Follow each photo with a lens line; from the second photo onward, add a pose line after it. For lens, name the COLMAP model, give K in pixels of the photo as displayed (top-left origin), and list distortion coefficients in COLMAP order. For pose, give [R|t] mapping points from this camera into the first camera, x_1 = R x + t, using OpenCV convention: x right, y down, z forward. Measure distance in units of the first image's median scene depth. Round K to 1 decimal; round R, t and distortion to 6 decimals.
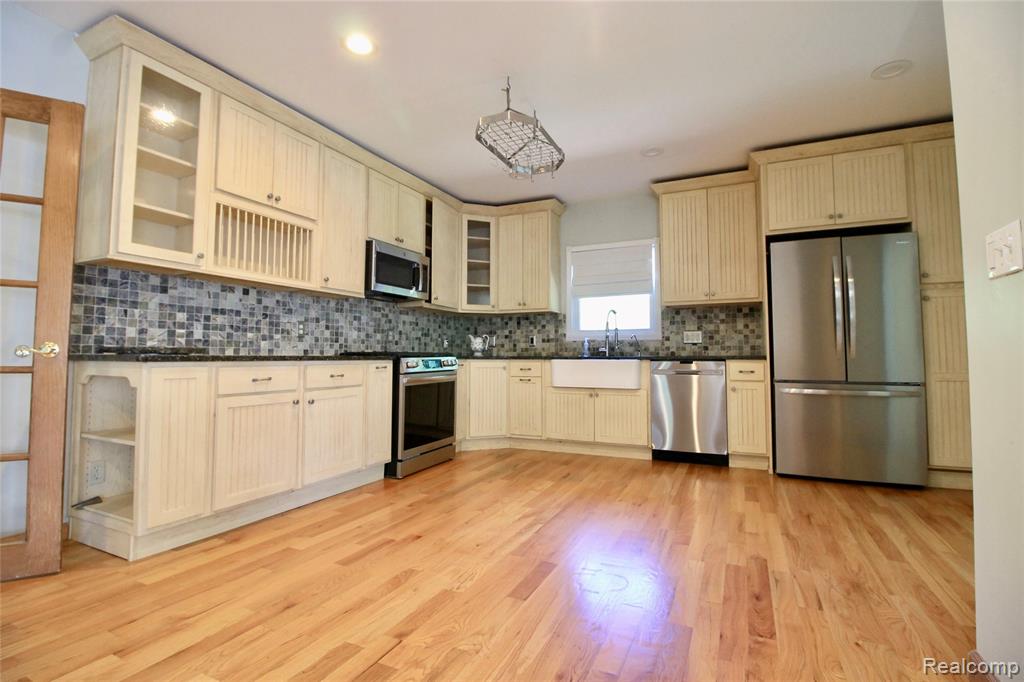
lens RADIAL K [[478.3, 0, 517.2], [0, 478.3, 331.8], [0, 0, 1]] dist [0.000874, -0.013763]
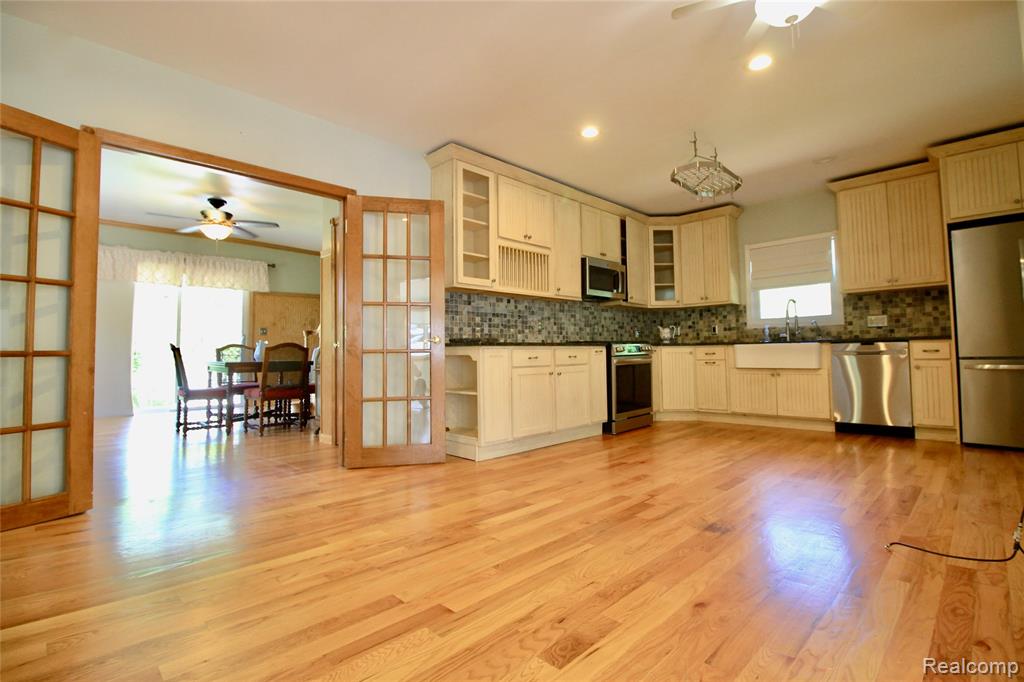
lens RADIAL K [[478.3, 0, 518.2], [0, 478.3, 331.0], [0, 0, 1]] dist [0.000874, -0.013763]
pose [[0.942570, -0.030680, -0.332596, -0.038936], [0.033177, 0.999448, 0.001830, 0.005616], [0.332356, -0.012760, 0.943068, -0.300968]]
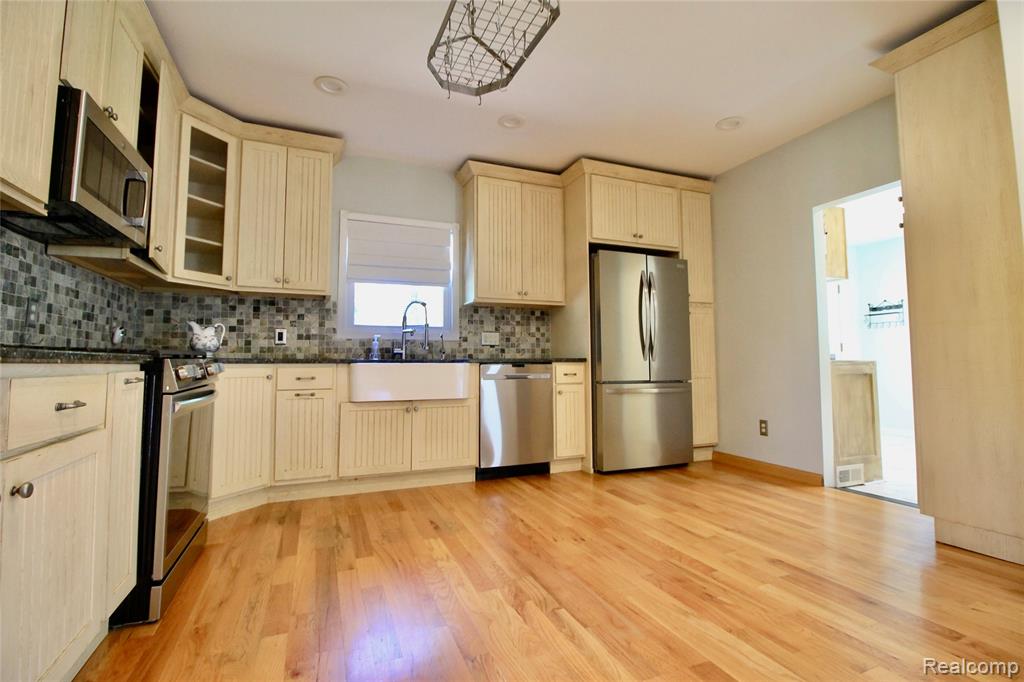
lens RADIAL K [[478.3, 0, 518.7], [0, 478.3, 331.9], [0, 0, 1]] dist [0.000874, -0.013763]
pose [[0.674353, 0.044937, 0.737040, -0.309638], [-0.035120, 0.998969, -0.028774, 0.025663], [-0.737573, -0.006481, 0.675236, 0.377845]]
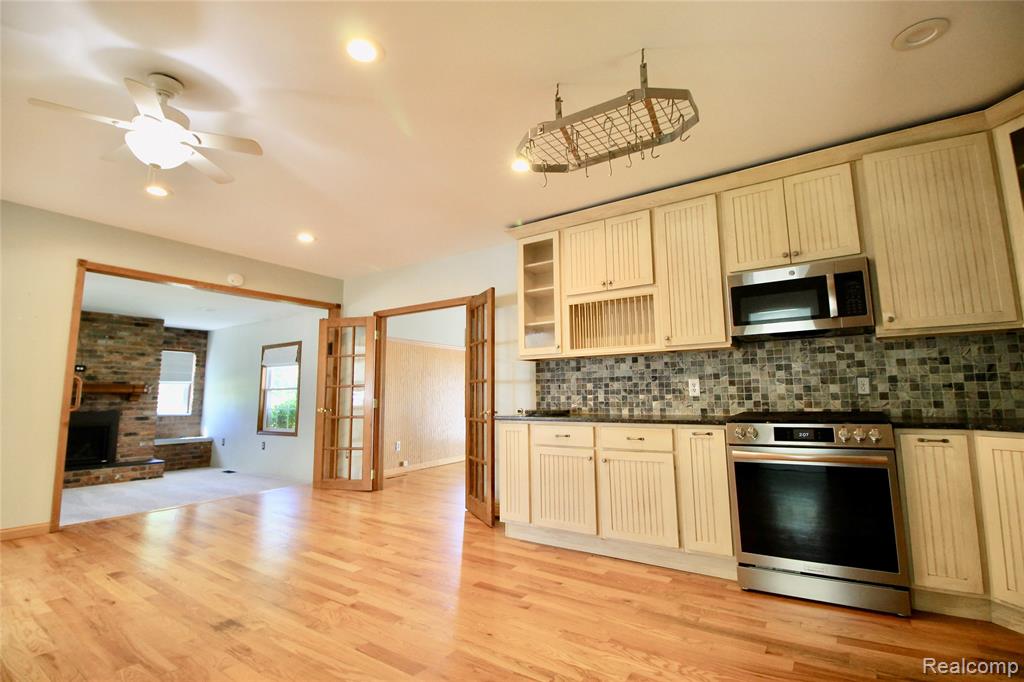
lens RADIAL K [[478.3, 0, 517.8], [0, 478.3, 331.9], [0, 0, 1]] dist [0.000874, -0.013763]
pose [[-0.157936, -0.130562, -0.978780, 0.503894], [0.062685, 0.987895, -0.141893, -0.001694], [0.985458, -0.083765, -0.147839, 0.693881]]
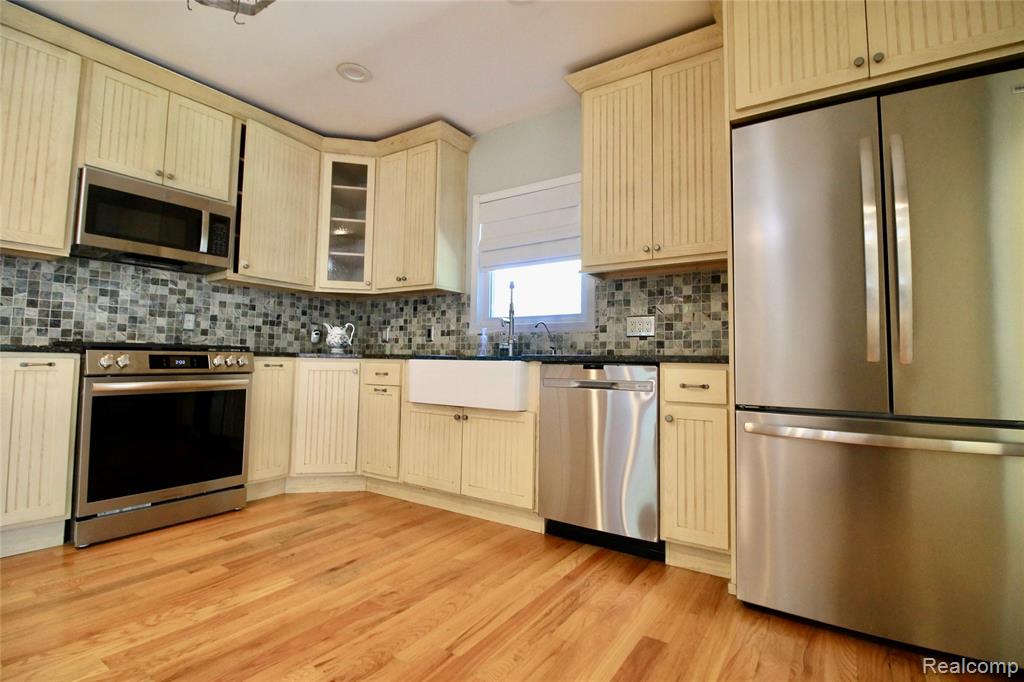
lens RADIAL K [[478.3, 0, 520.3], [0, 478.3, 331.2], [0, 0, 1]] dist [0.000874, -0.013763]
pose [[0.988426, 0.006413, -0.151566, 0.345609], [-0.008289, 0.999897, -0.011749, 0.029010], [0.151475, 0.012869, 0.988377, 0.423369]]
